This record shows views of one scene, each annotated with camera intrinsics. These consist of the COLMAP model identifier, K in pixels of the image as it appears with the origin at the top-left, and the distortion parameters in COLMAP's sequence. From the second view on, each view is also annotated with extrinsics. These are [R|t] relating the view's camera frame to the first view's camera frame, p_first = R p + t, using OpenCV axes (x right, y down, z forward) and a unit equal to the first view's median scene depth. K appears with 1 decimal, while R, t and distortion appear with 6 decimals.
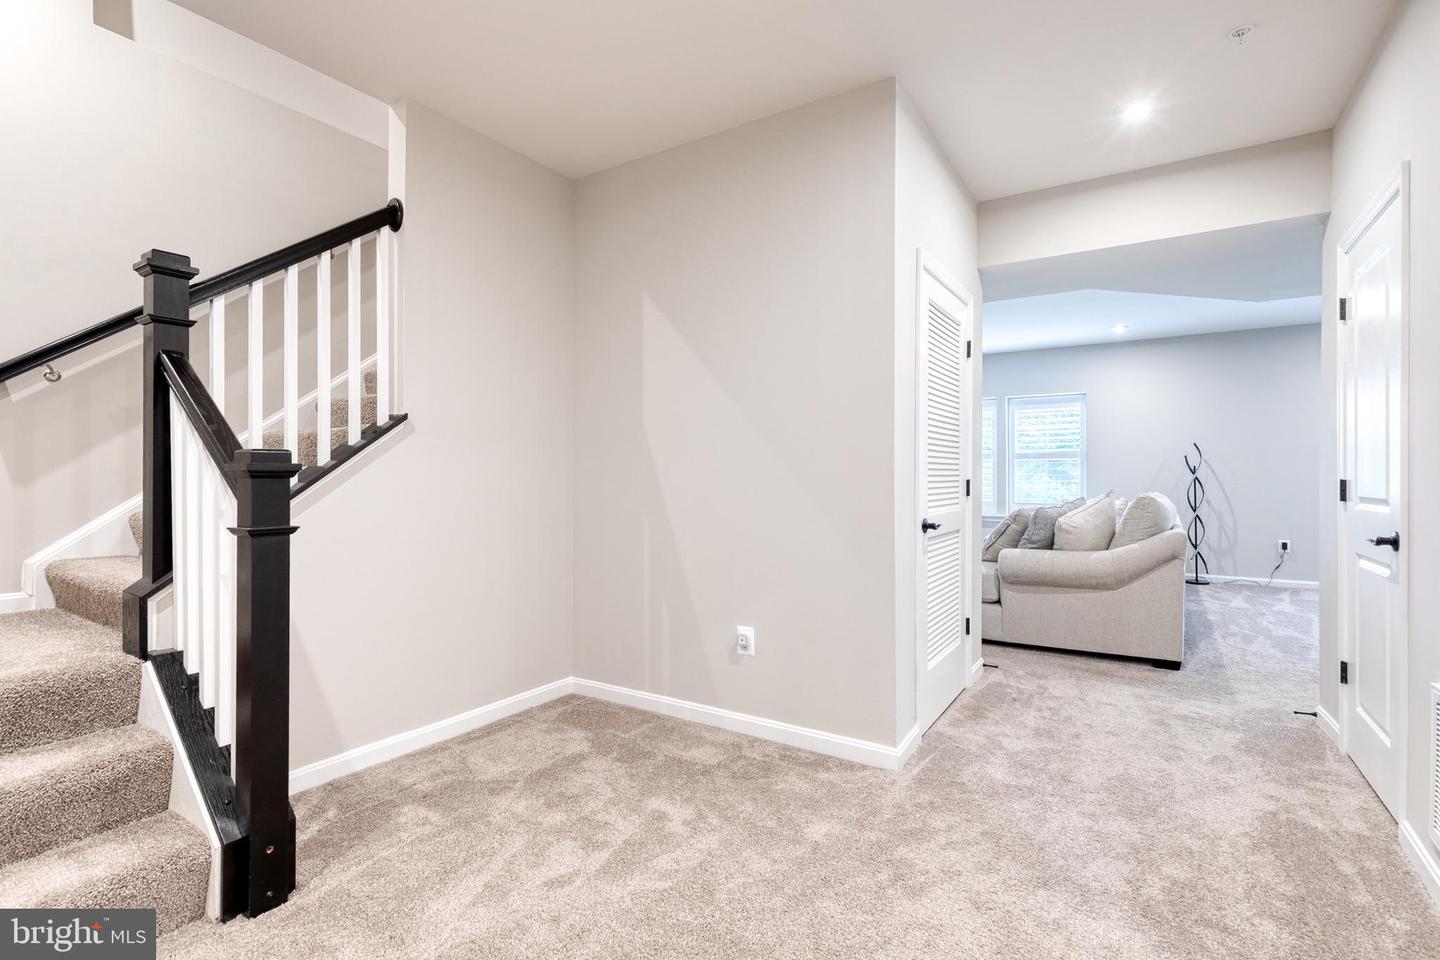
lens RADIAL K [[659.9, 0, 723.5], [0, 659.9, 476.1], [0, 0, 1]] dist [0.002135, 0.000155]
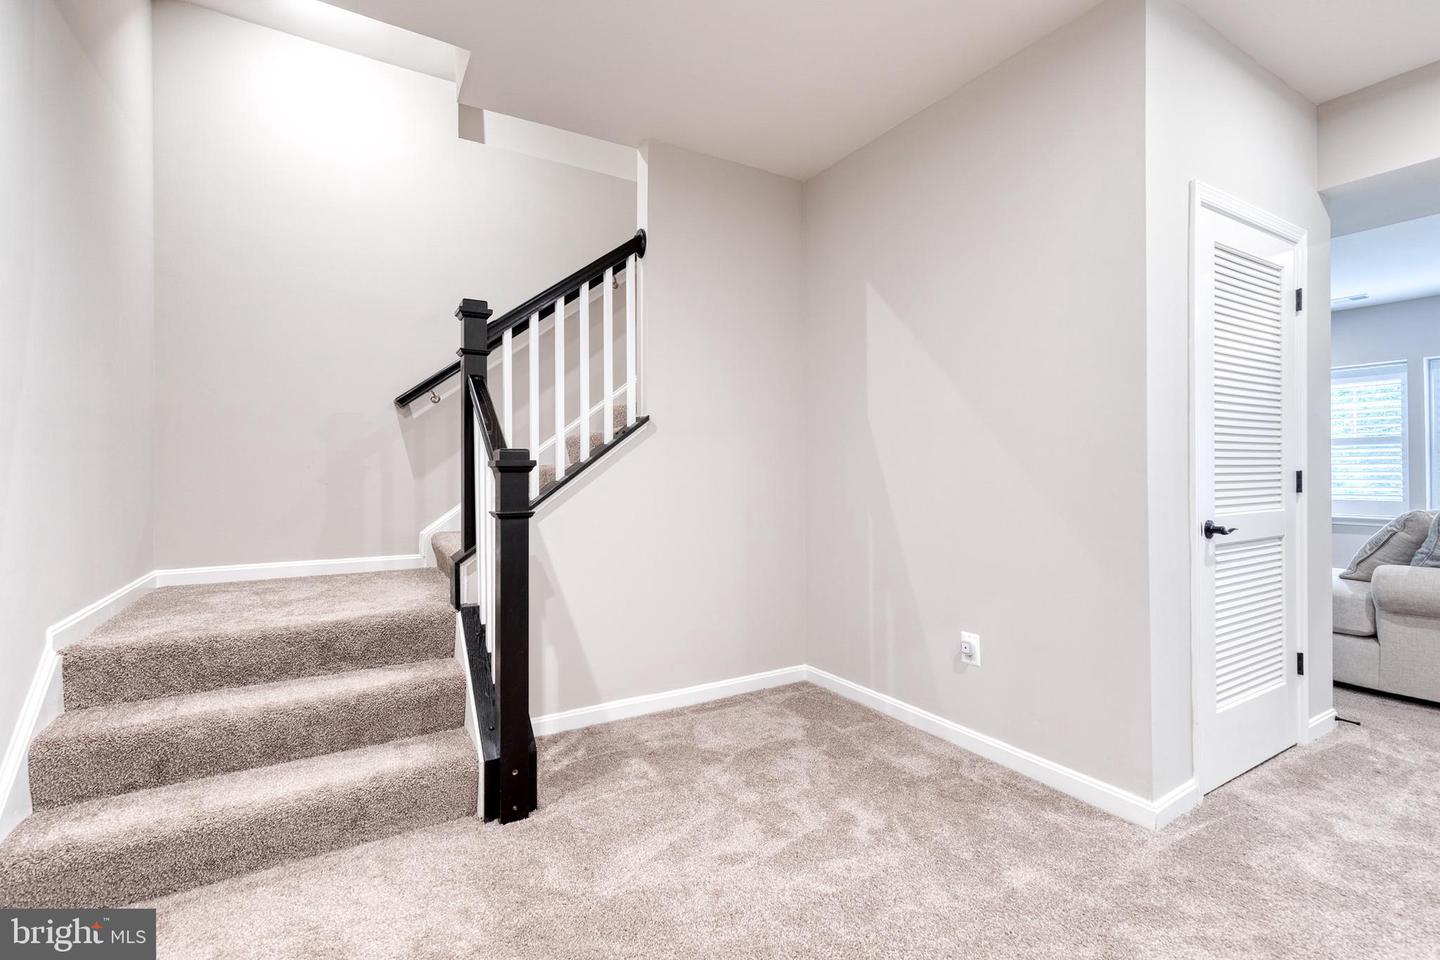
lens RADIAL K [[647.0, 0, 730.7], [0, 647.0, 468.0], [0, 0, 1]] dist [0.001094, -0.000461]
pose [[0.900949, -0.006384, -0.433878, 0.137325], [0.005337, 0.999979, -0.003632, 0.001314], [0.433892, 0.000957, 0.900965, 0.055128]]
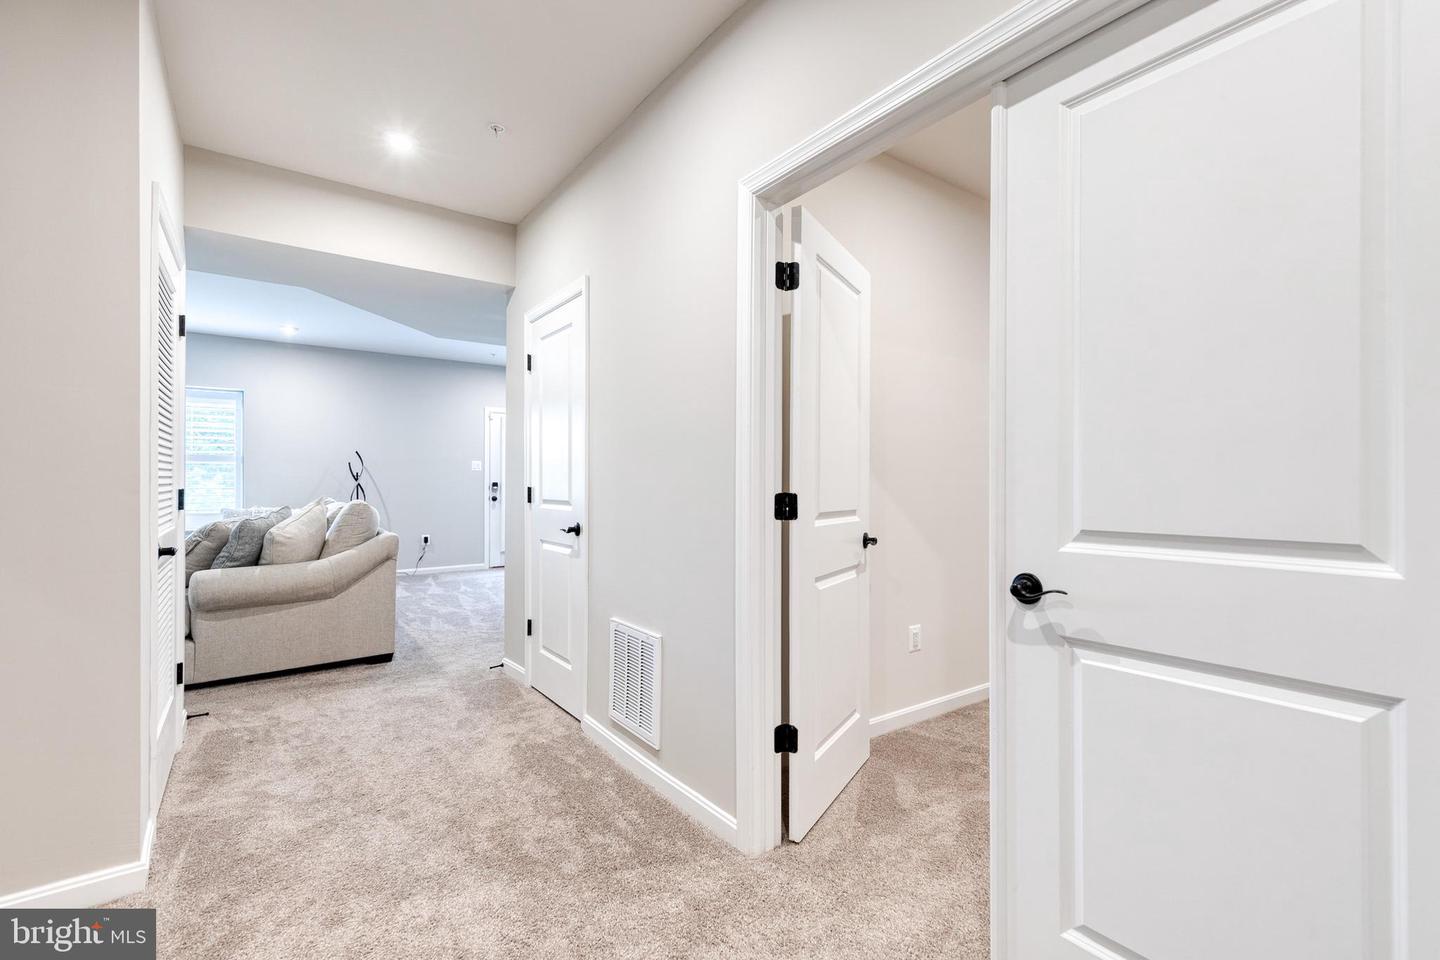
lens RADIAL K [[657.4, 0, 732.5], [0, 657.4, 482.8], [0, 0, 1]] dist [0.015413, 0.000008]
pose [[0.355393, -0.002678, 0.934713, -0.189532], [-0.002117, 0.999991, 0.003670, -0.009274], [-0.934714, -0.003283, 0.355385, 0.121454]]
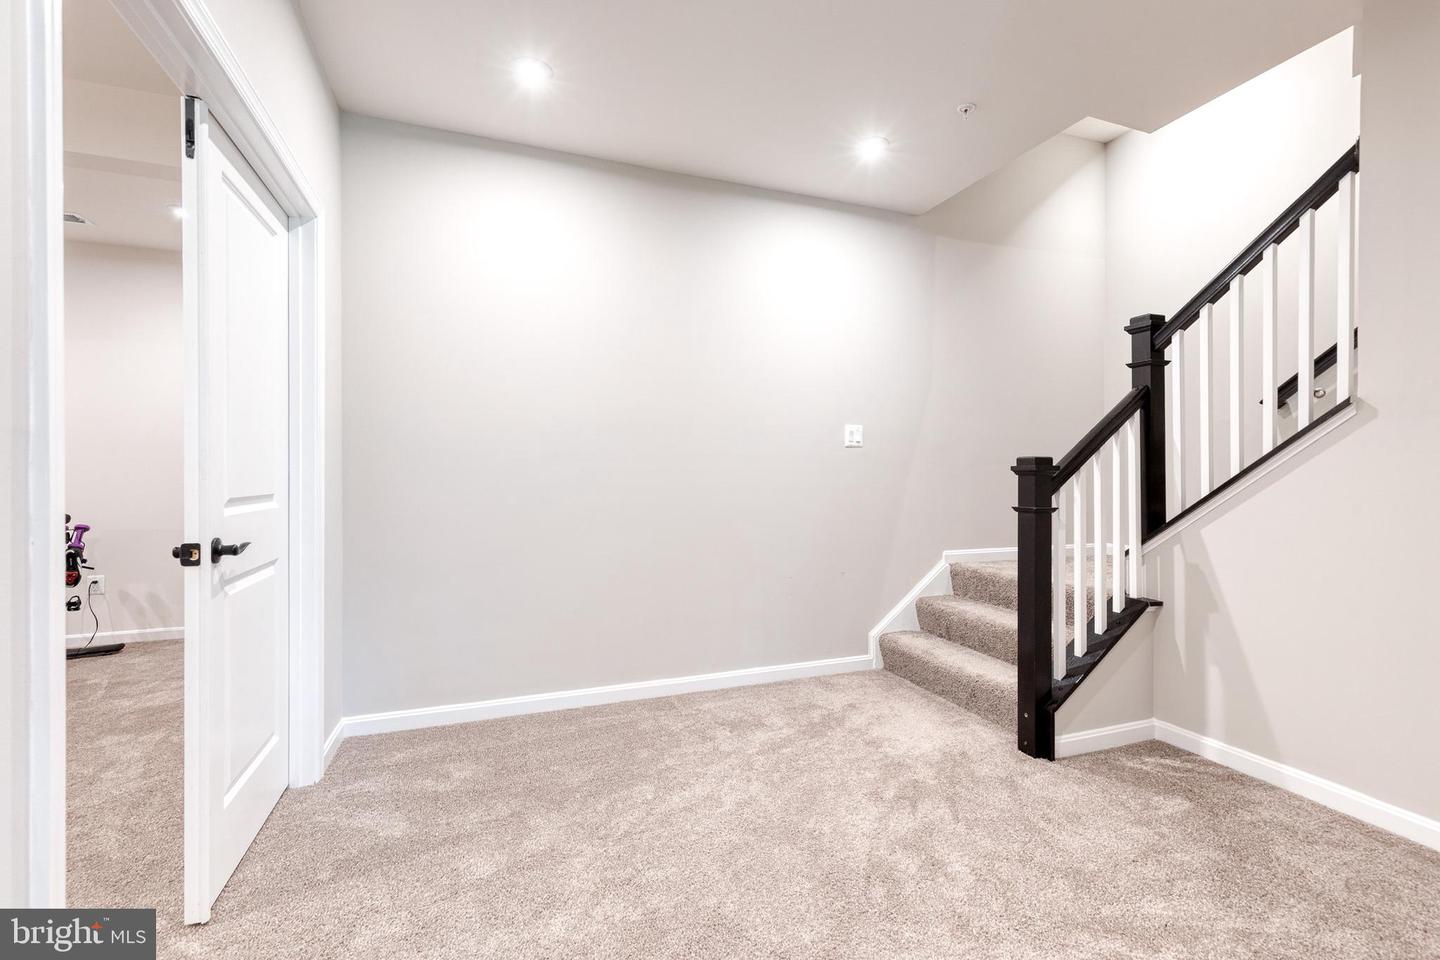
lens RADIAL K [[647.0, 0, 730.7], [0, 647.0, 468.0], [0, 0, 1]] dist [0.001094, -0.000461]
pose [[-0.580329, 0.001286, -0.814381, 0.626643], [0.007379, 0.999966, -0.003679, -0.009248], [0.814349, -0.008144, -0.580319, 0.873490]]
